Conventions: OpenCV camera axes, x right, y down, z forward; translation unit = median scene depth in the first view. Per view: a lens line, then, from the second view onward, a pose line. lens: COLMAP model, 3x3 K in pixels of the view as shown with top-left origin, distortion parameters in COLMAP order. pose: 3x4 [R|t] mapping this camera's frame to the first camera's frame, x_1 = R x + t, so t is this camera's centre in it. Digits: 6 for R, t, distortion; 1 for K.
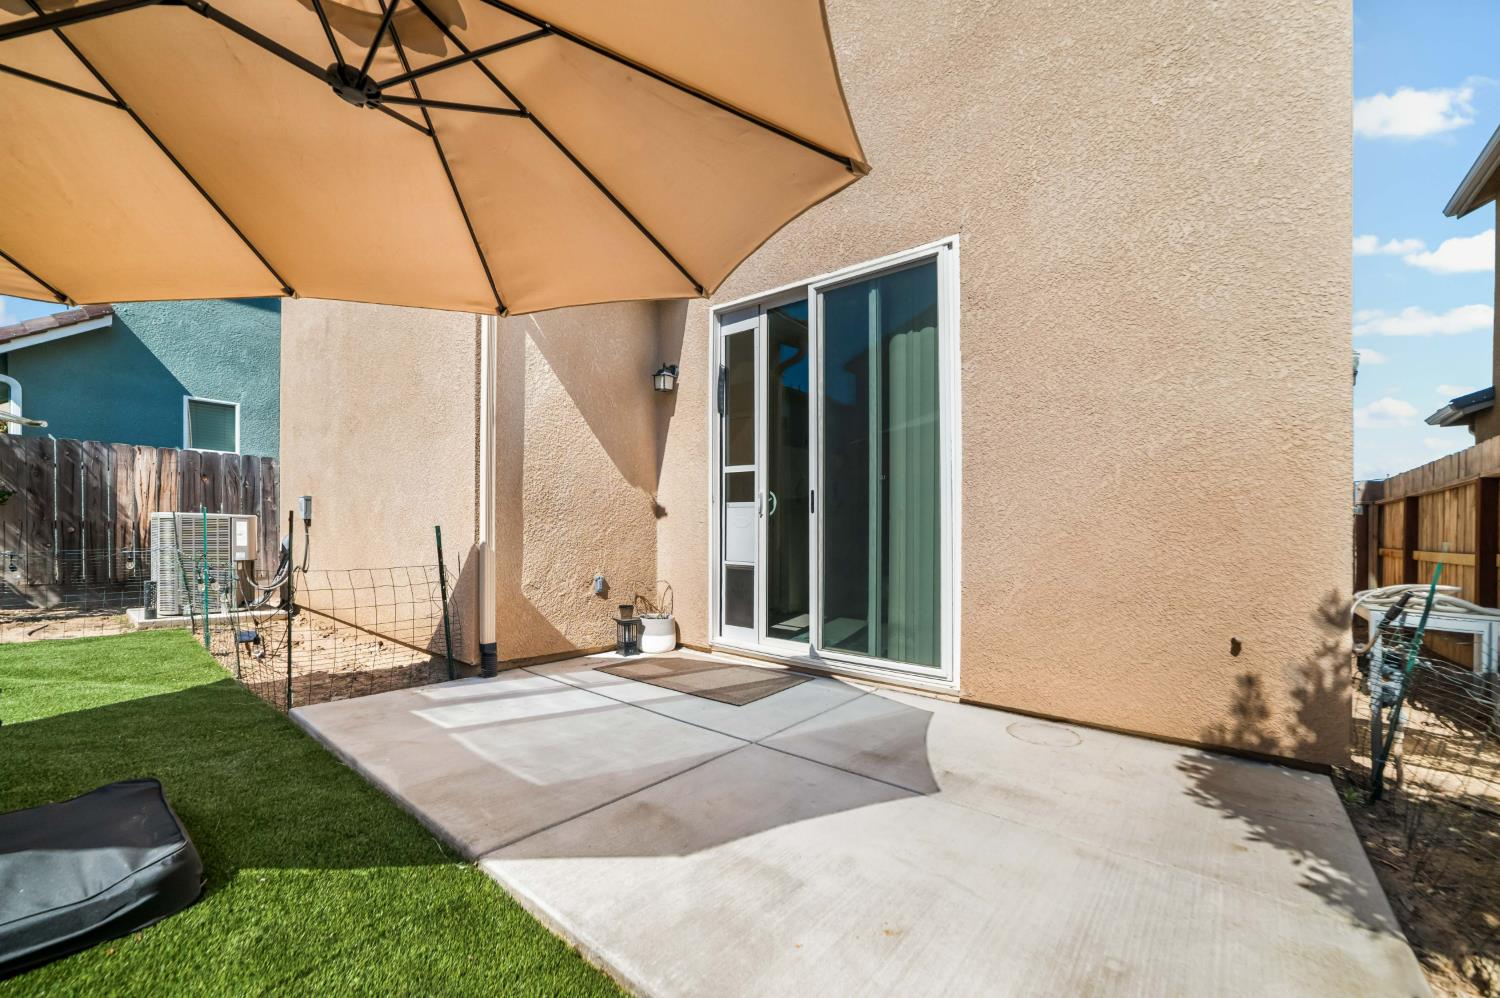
lens RADIAL K [[603.2, 0, 734.3], [0, 603.2, 537.7], [0, 0, 1]] dist [-0.010142, 0.003702]
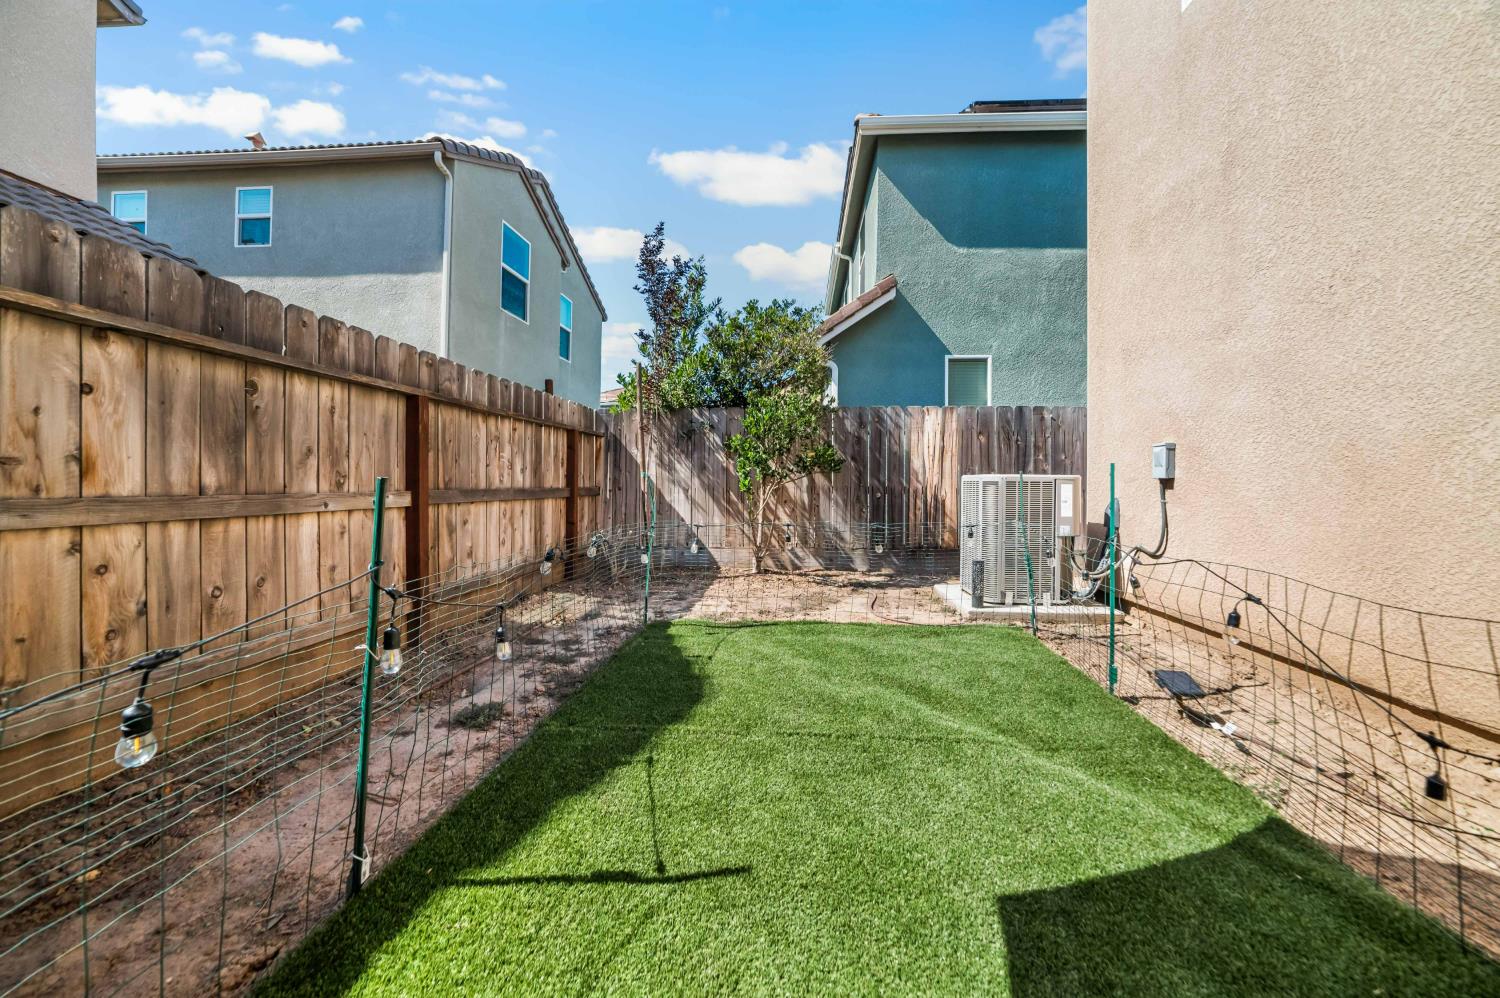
lens RADIAL K [[603.2, 0, 773.0], [0, 603.2, 481.3], [0, 0, 1]] dist [-0.010142, 0.003702]
pose [[0.608797, -0.021330, -0.793039, -0.385173], [0.003886, 0.999707, -0.023906, -0.012069], [0.793316, 0.011472, 0.608702, 0.221467]]
